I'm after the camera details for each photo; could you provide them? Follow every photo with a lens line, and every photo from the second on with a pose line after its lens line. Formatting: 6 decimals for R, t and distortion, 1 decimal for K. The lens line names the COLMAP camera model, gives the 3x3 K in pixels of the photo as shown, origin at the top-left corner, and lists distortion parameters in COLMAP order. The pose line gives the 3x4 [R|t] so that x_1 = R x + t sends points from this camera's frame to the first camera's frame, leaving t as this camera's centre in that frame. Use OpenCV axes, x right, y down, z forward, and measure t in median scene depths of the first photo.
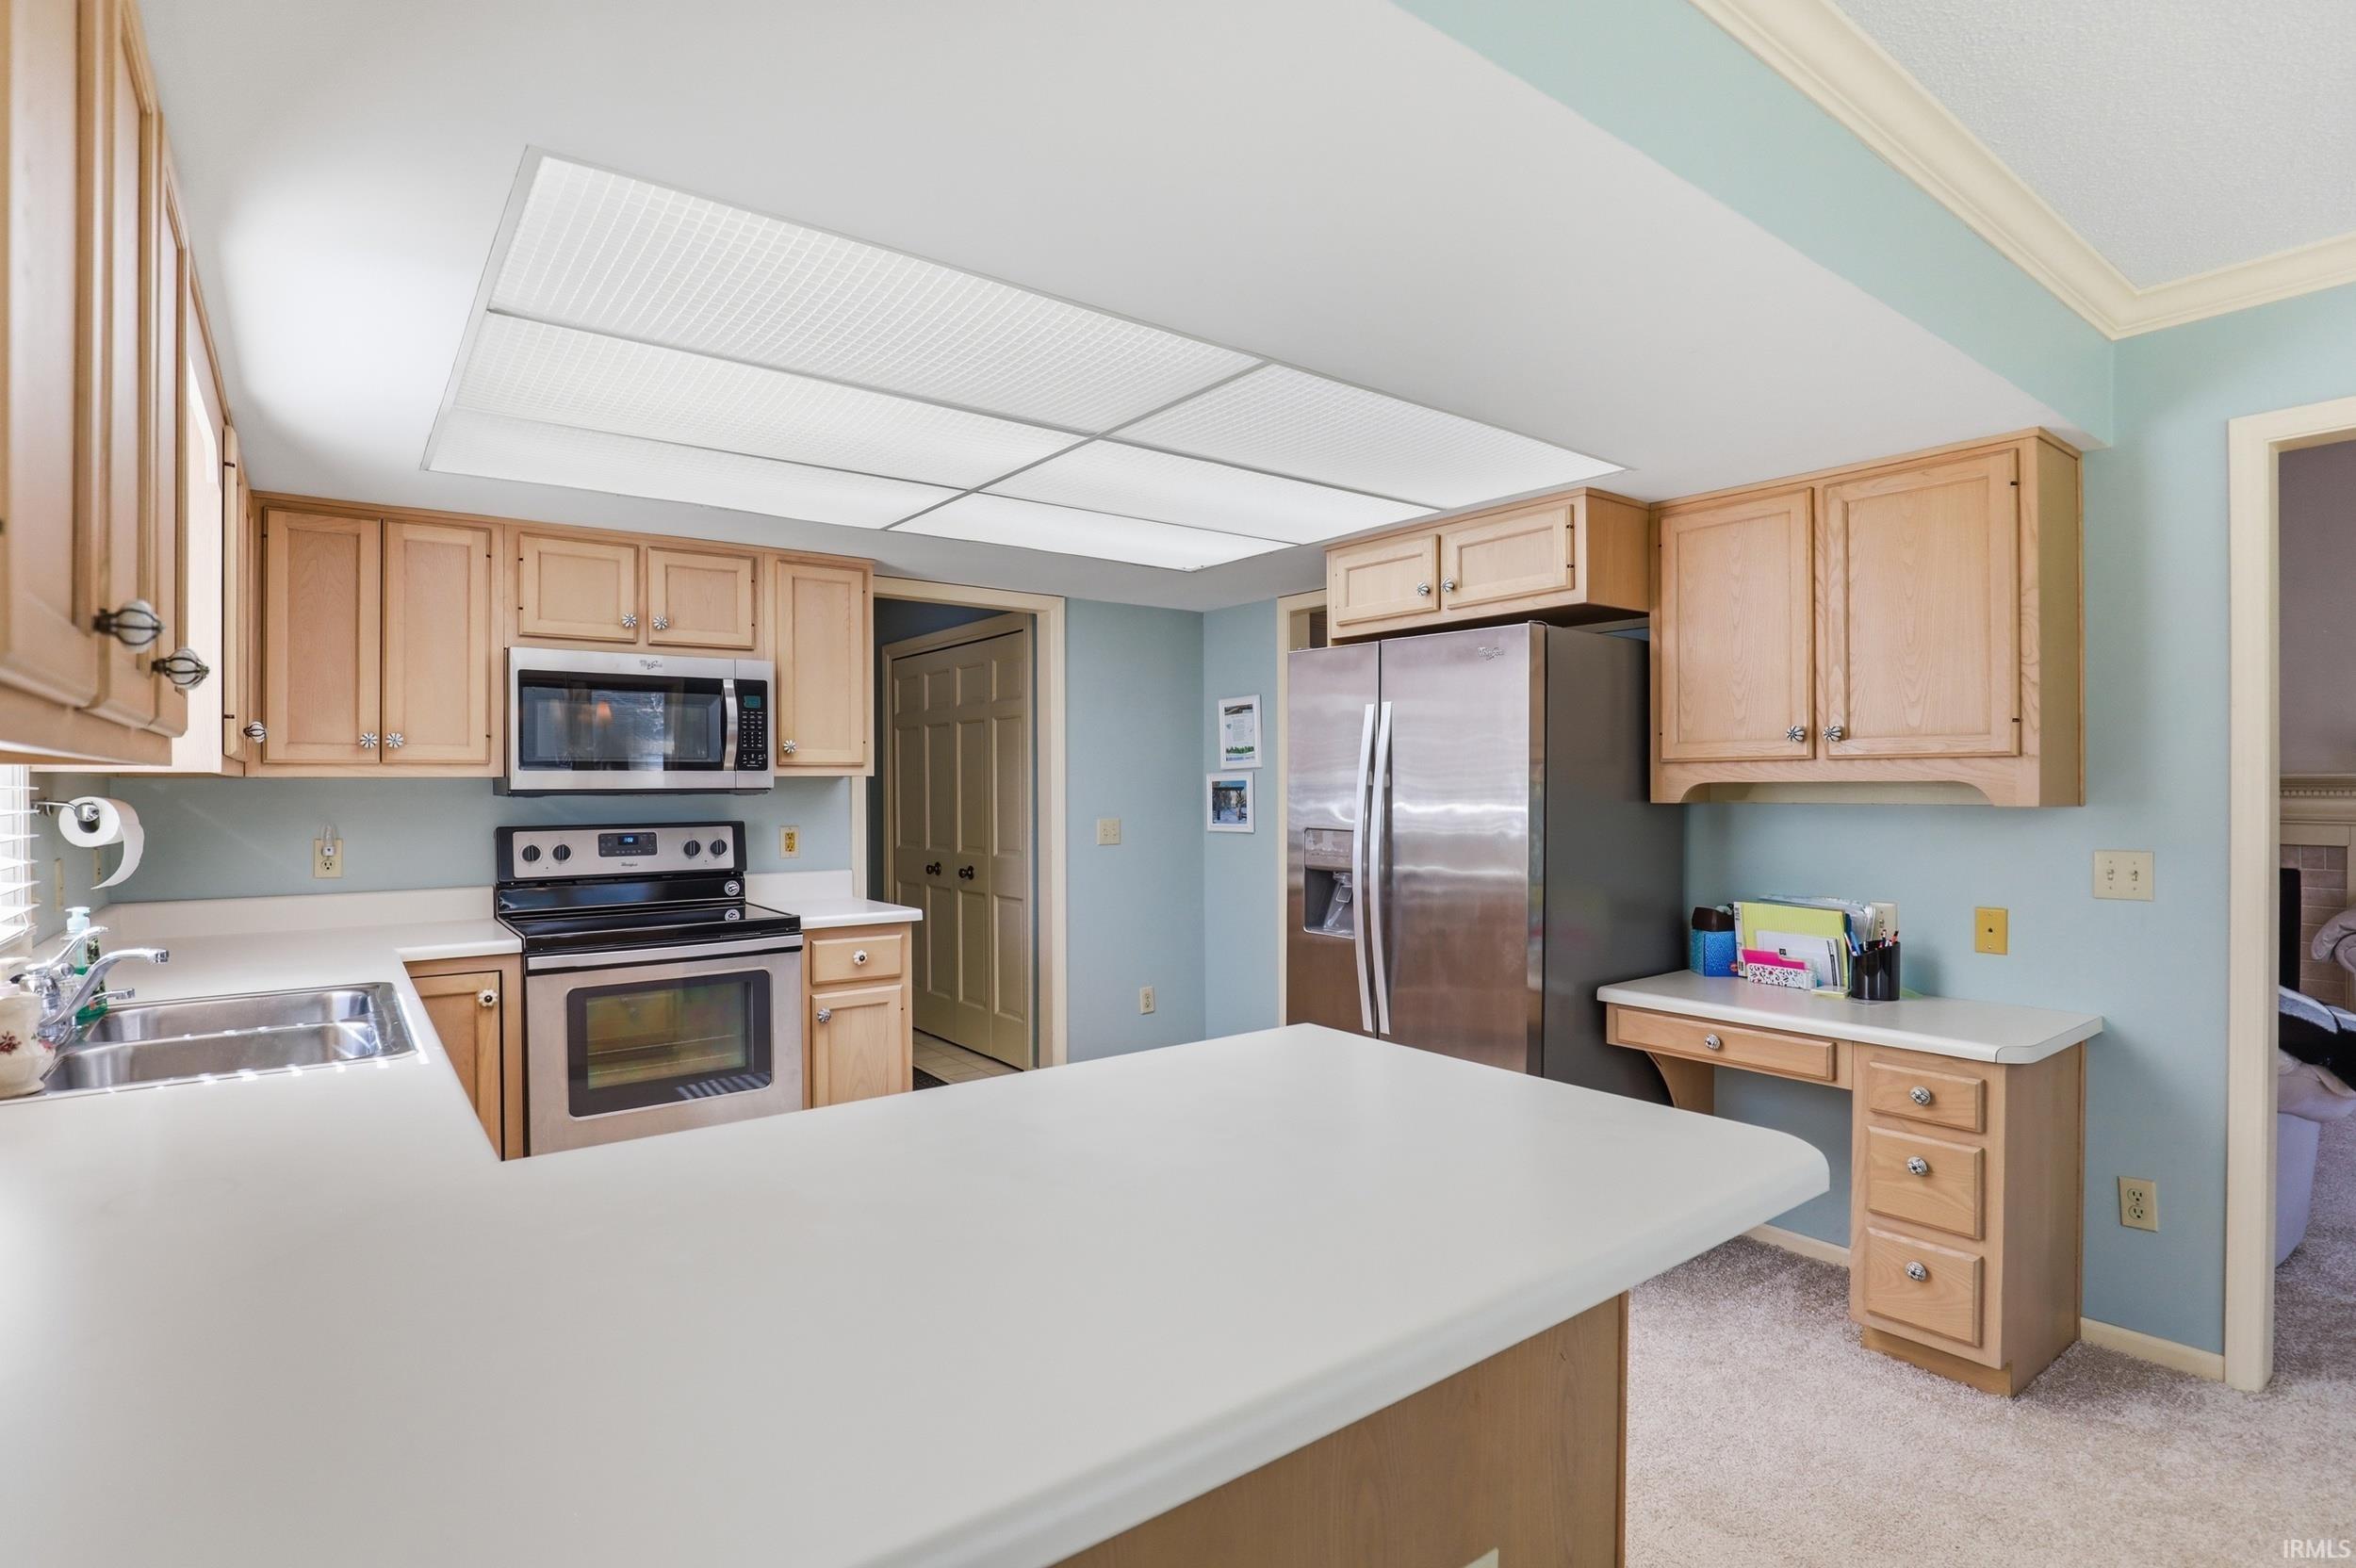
lens RADIAL K [[1169.6, 0, 1179.3], [0, 1169.6, 802.6], [0, 0, 1]] dist [-0.040707, 0.013644]
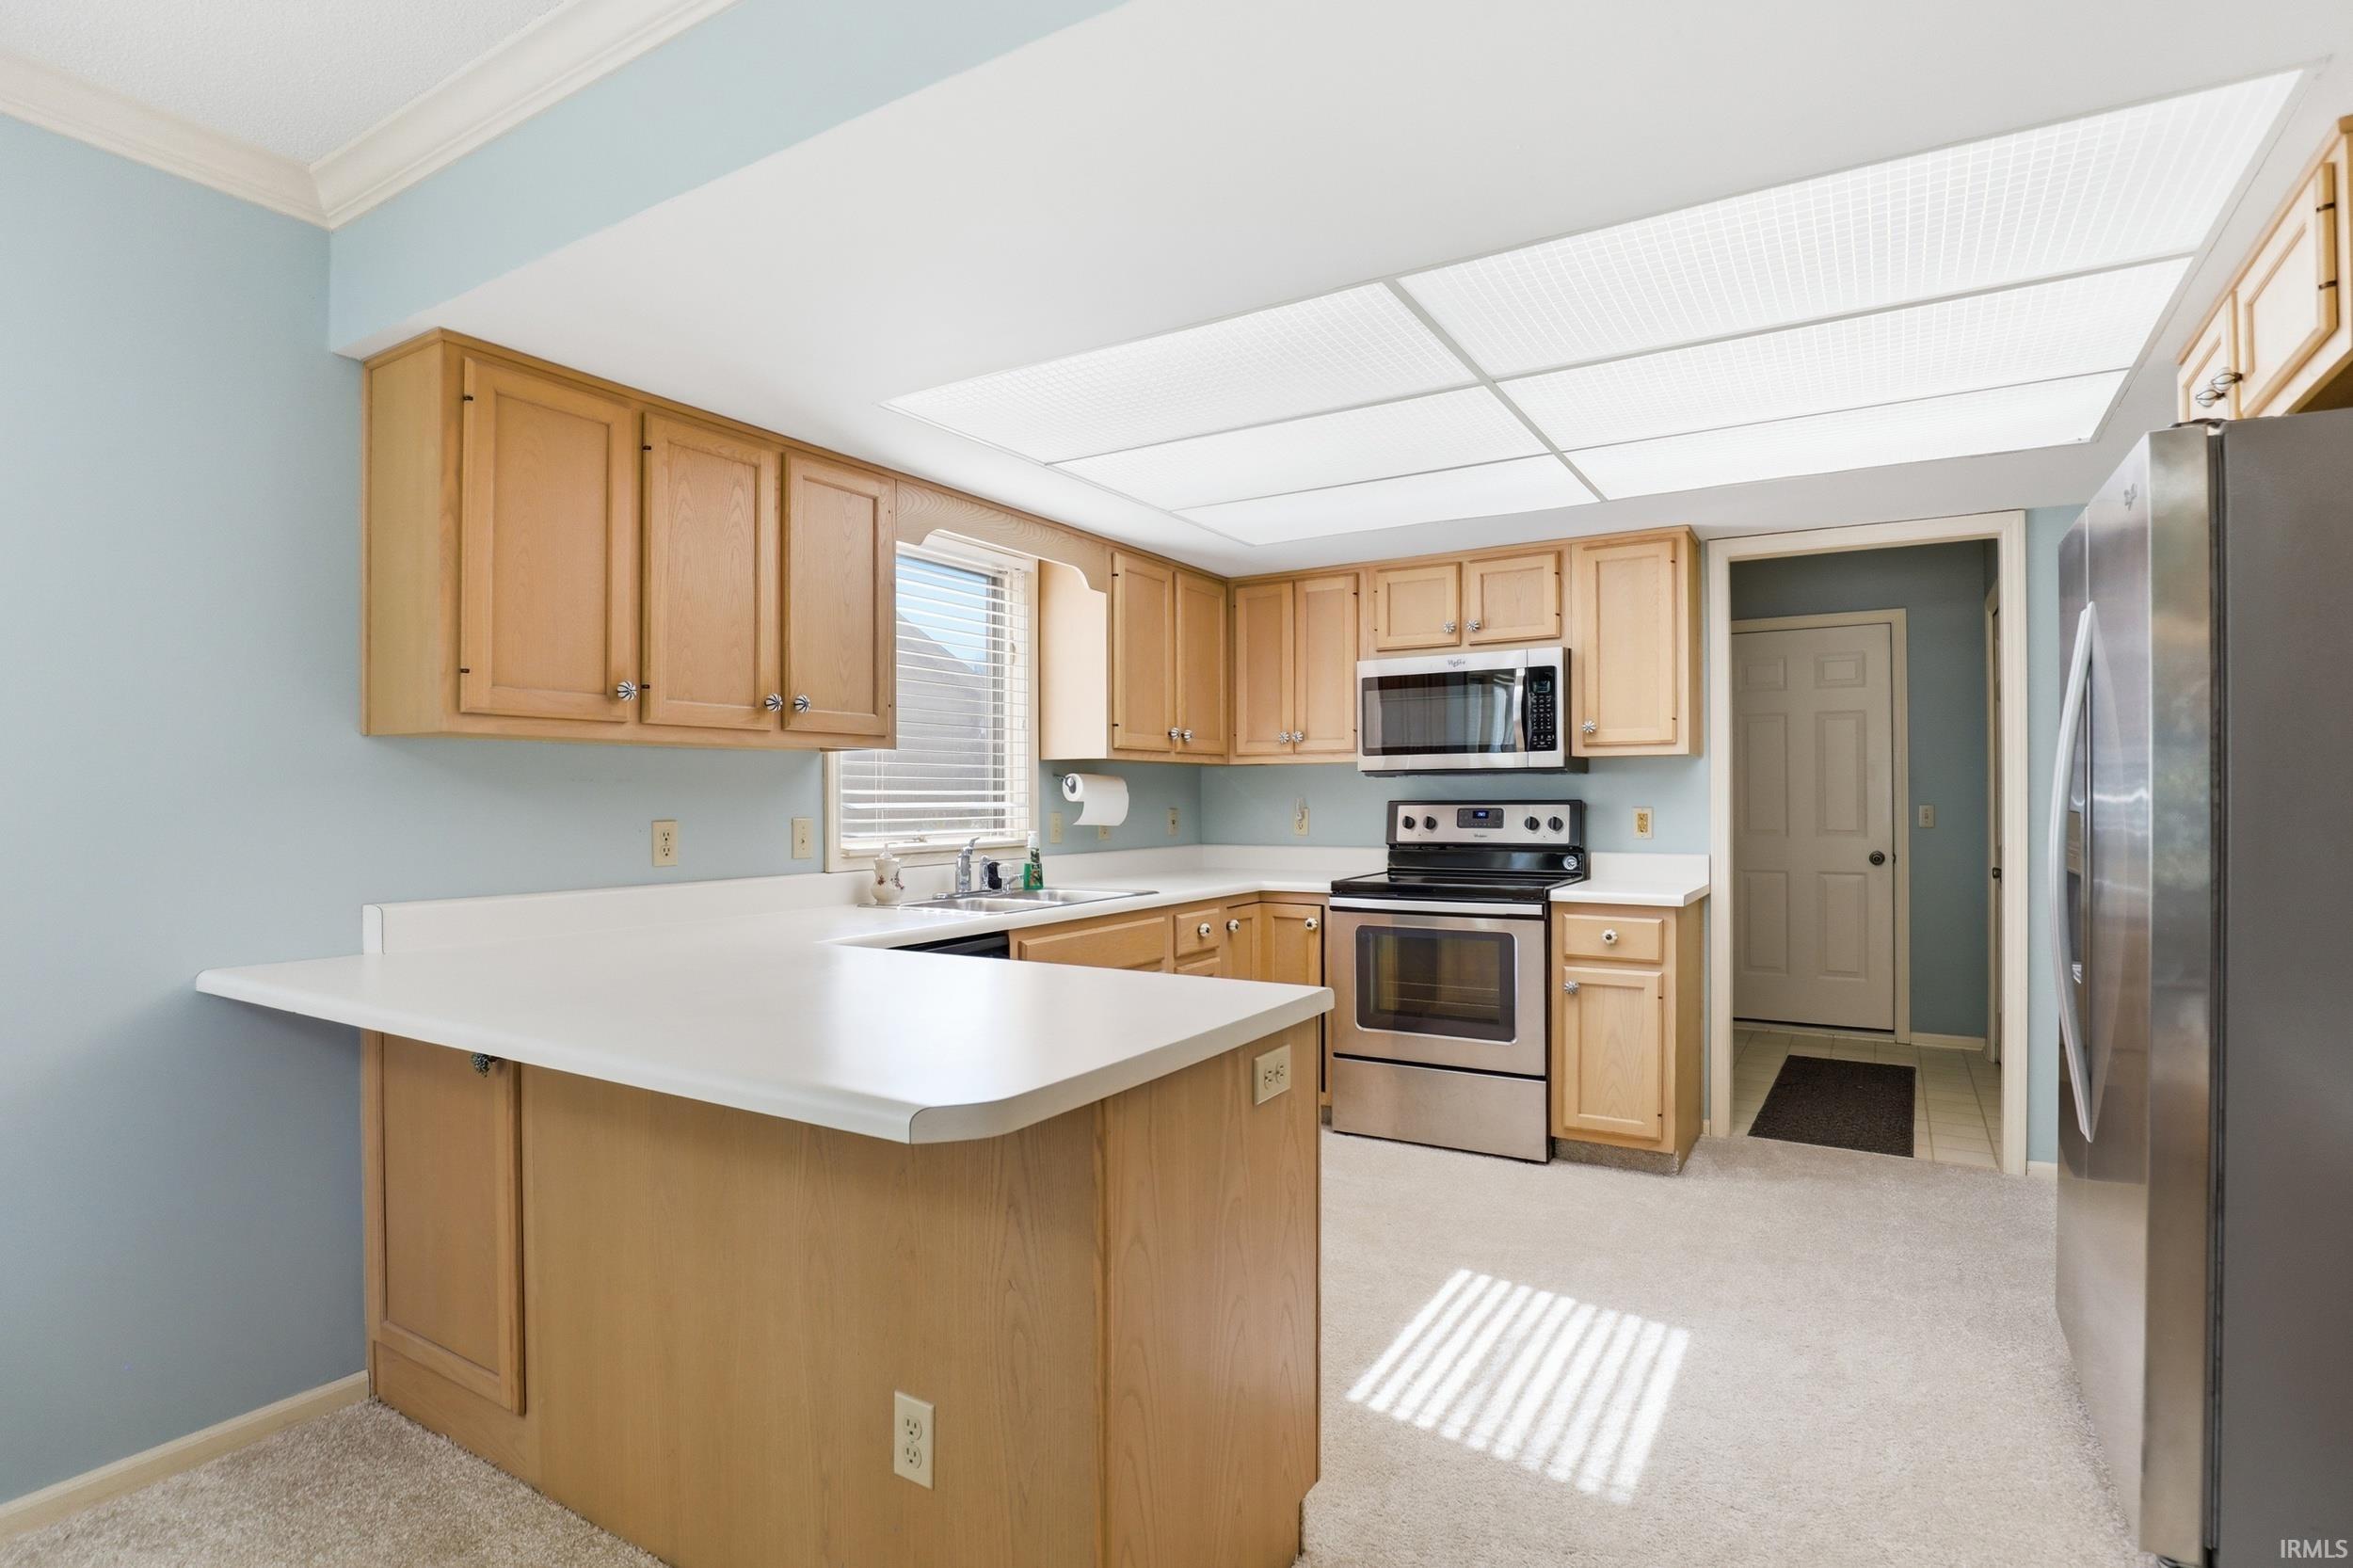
lens RADIAL K [[1168.2, 0, 1177.8], [0, 1168.2, 802.6], [0, 0, 1]] dist [-0.040707, 0.013644]
pose [[0.359049, 0.006831, -0.933294, 0.515947], [-0.013267, 0.999910, 0.002214, 0.022264], [0.933224, 0.011587, 0.359108, 0.302573]]
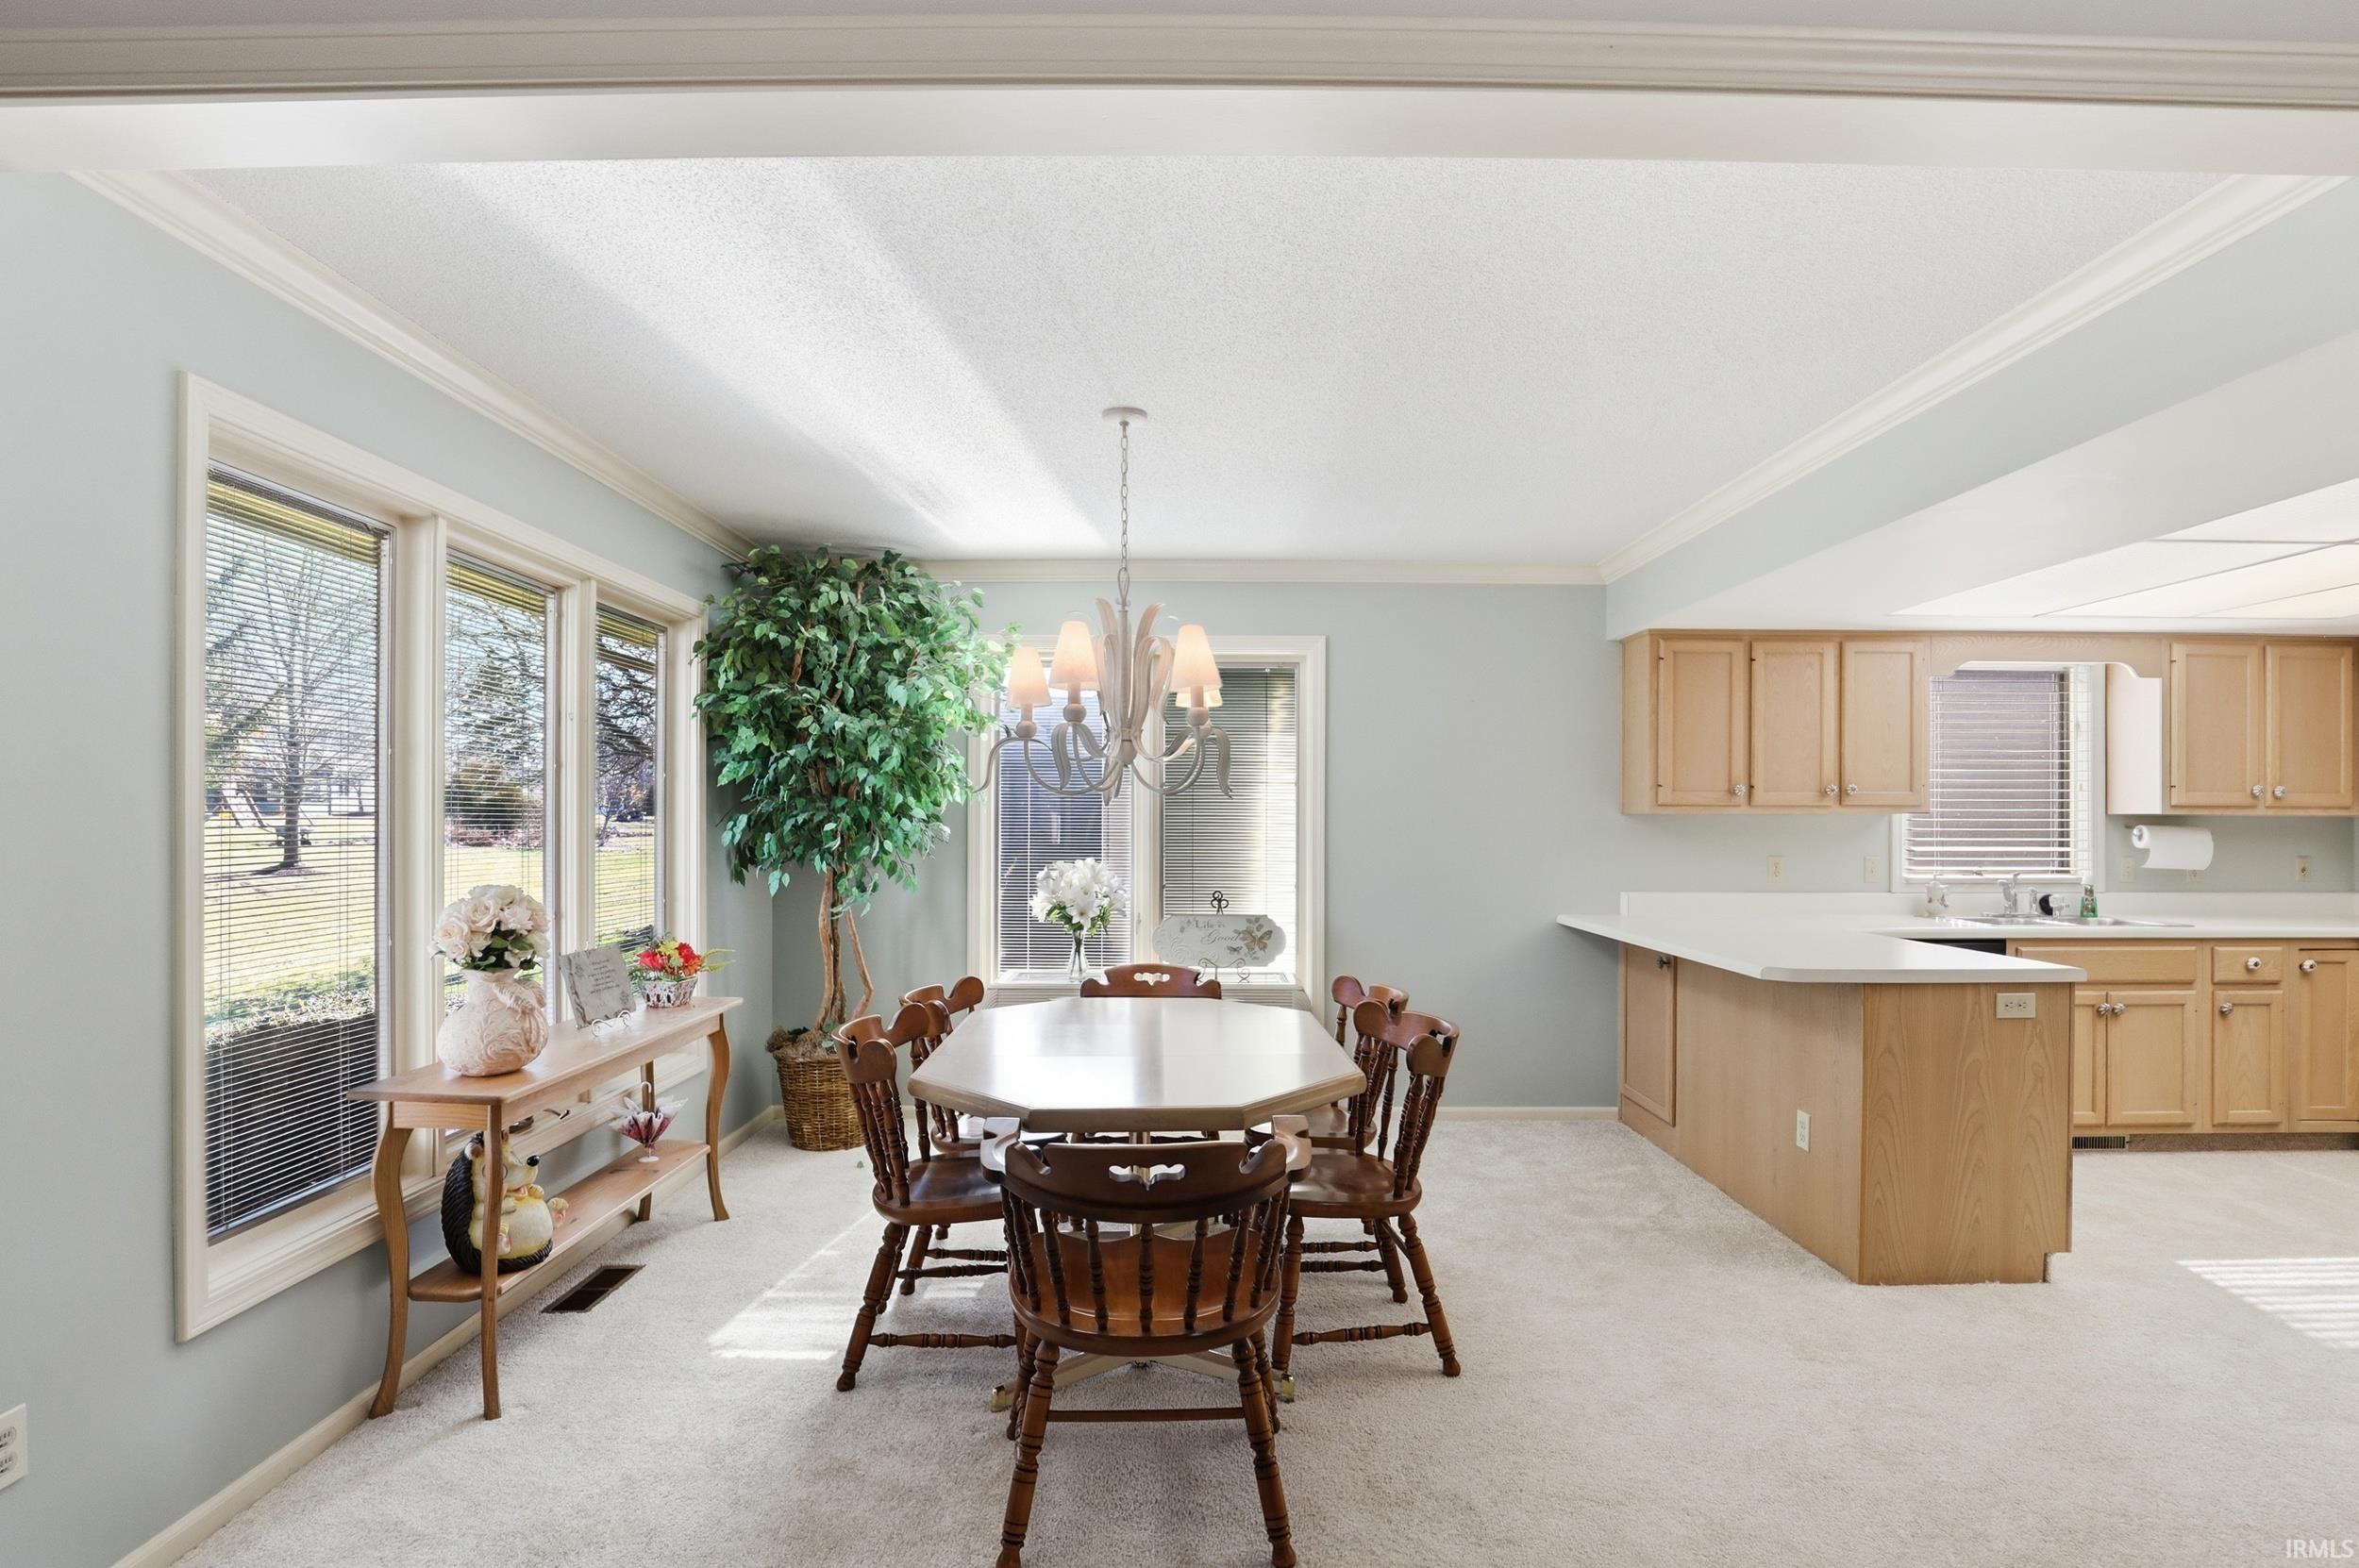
lens RADIAL K [[1171.1, 0, 1180.8], [0, 1171.1, 802.6], [0, 0, 1]] dist [-0.040707, 0.013644]
pose [[-0.601067, -0.002512, -0.799195, 1.184302], [-0.014810, 0.999858, 0.007995, -0.023203], [0.799061, 0.016642, -0.601019, 0.524209]]
